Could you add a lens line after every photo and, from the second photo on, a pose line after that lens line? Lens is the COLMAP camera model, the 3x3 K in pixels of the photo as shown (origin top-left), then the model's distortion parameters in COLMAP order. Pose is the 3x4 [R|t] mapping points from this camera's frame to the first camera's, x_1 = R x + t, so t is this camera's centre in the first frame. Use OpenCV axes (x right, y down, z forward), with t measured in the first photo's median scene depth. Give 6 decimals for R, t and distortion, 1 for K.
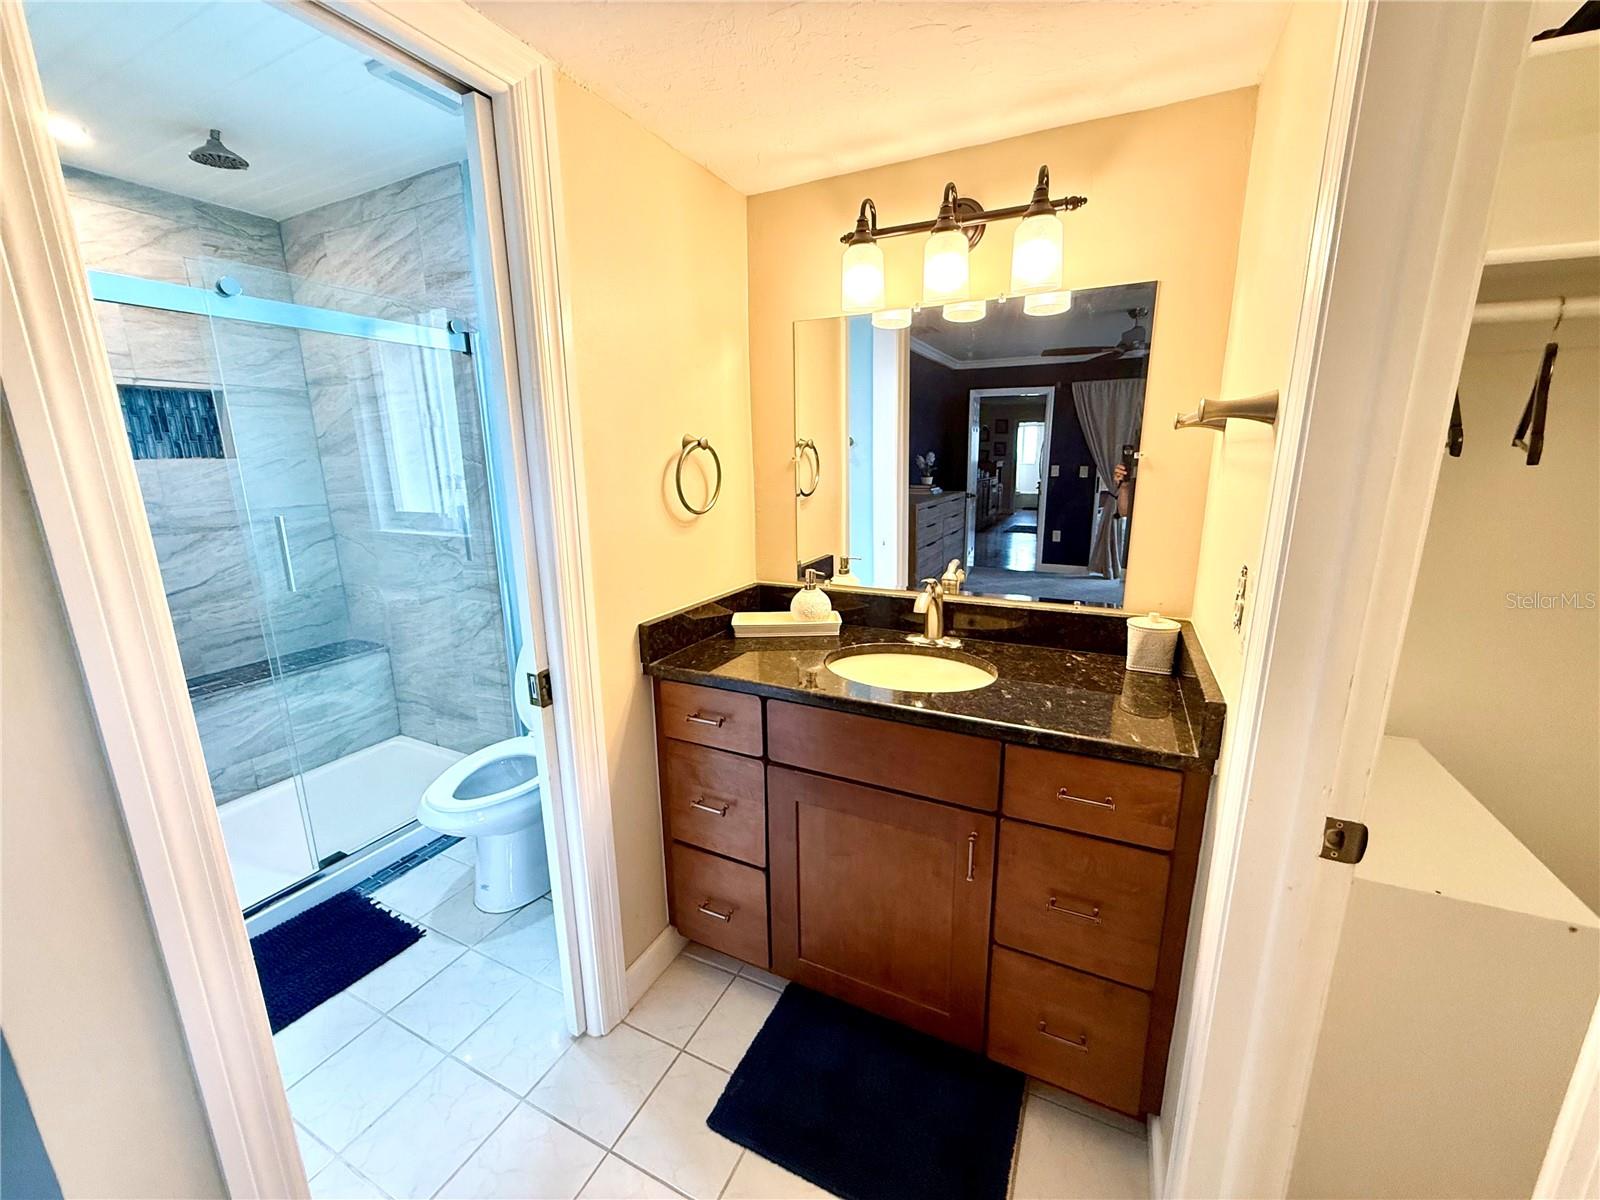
lens RADIAL K [[637.6, 0, 795.6], [0, 637.6, 602.8], [0, 0, 1]] dist [0.001921, 0.000155]
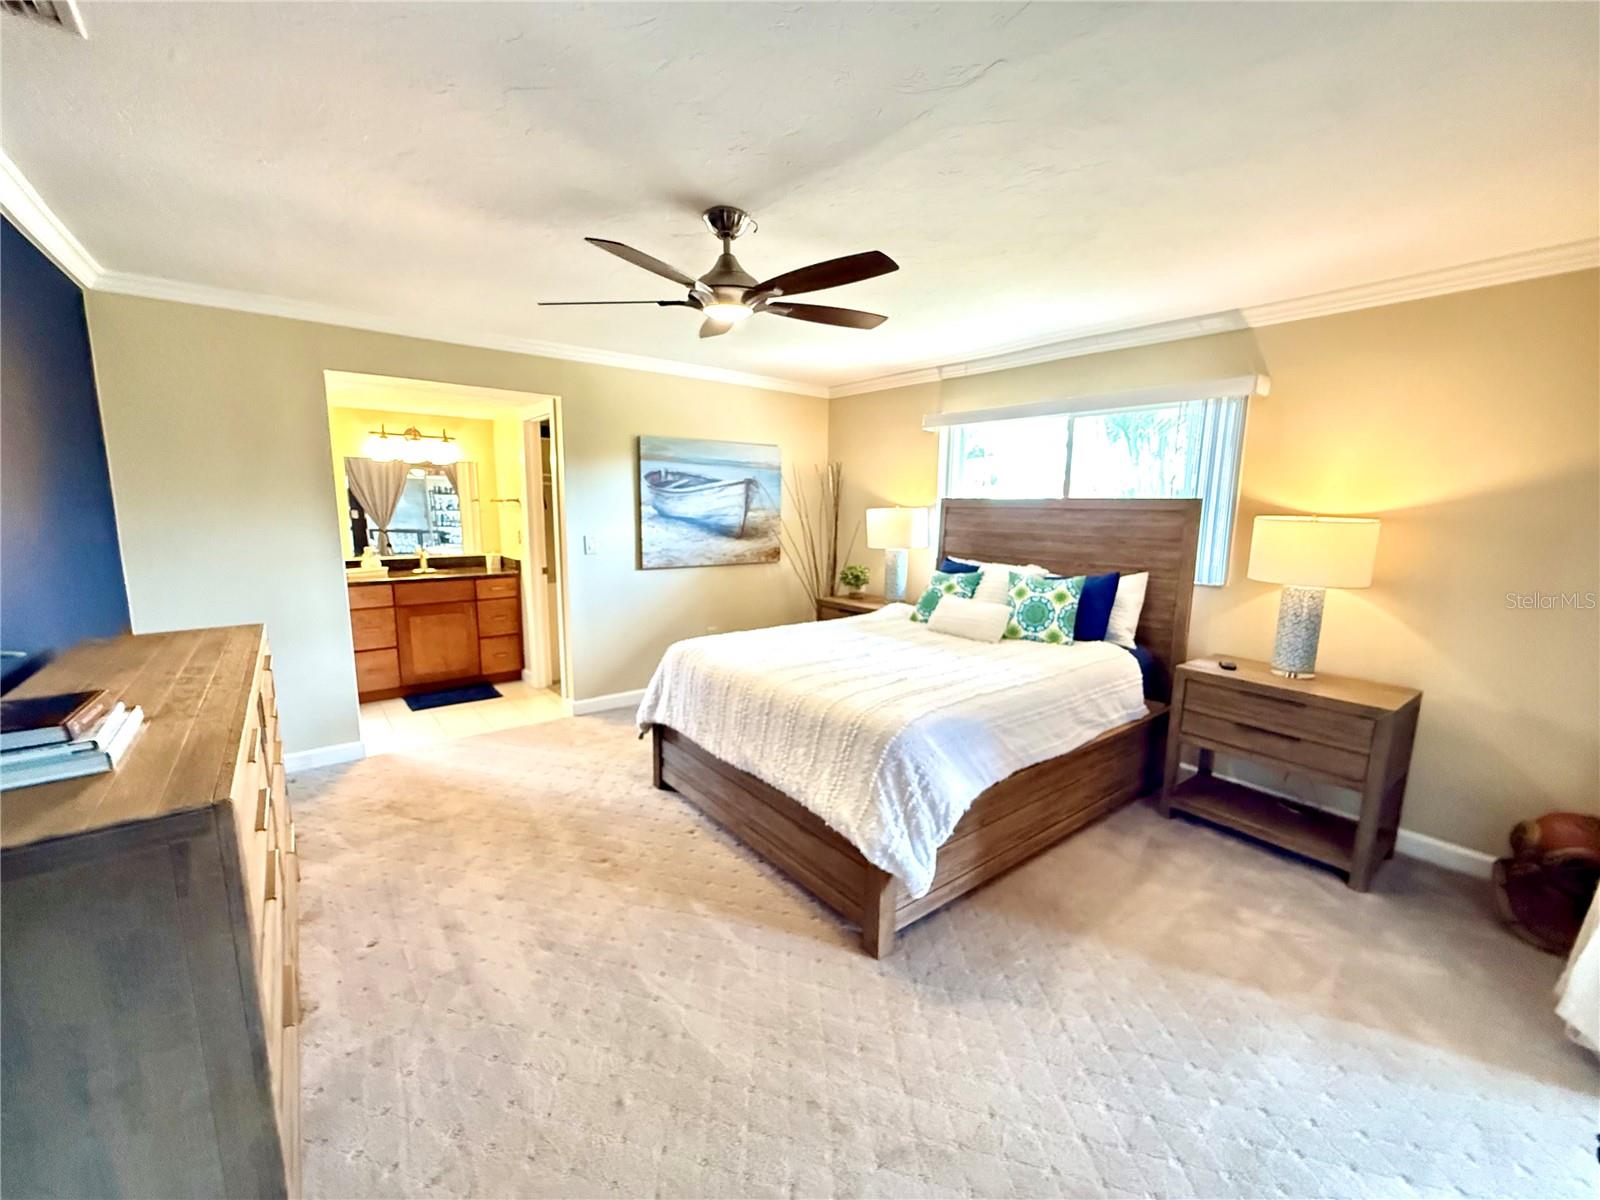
lens RADIAL K [[637.6, 0, 795.6], [0, 637.6, 602.8], [0, 0, 1]] dist [0.001921, 0.000155]
pose [[0.431855, -0.129565, 0.892589, -2.276432], [0.187214, 0.980952, 0.051814, 0.501662], [-0.882300, 0.144729, 0.447885, -2.423276]]
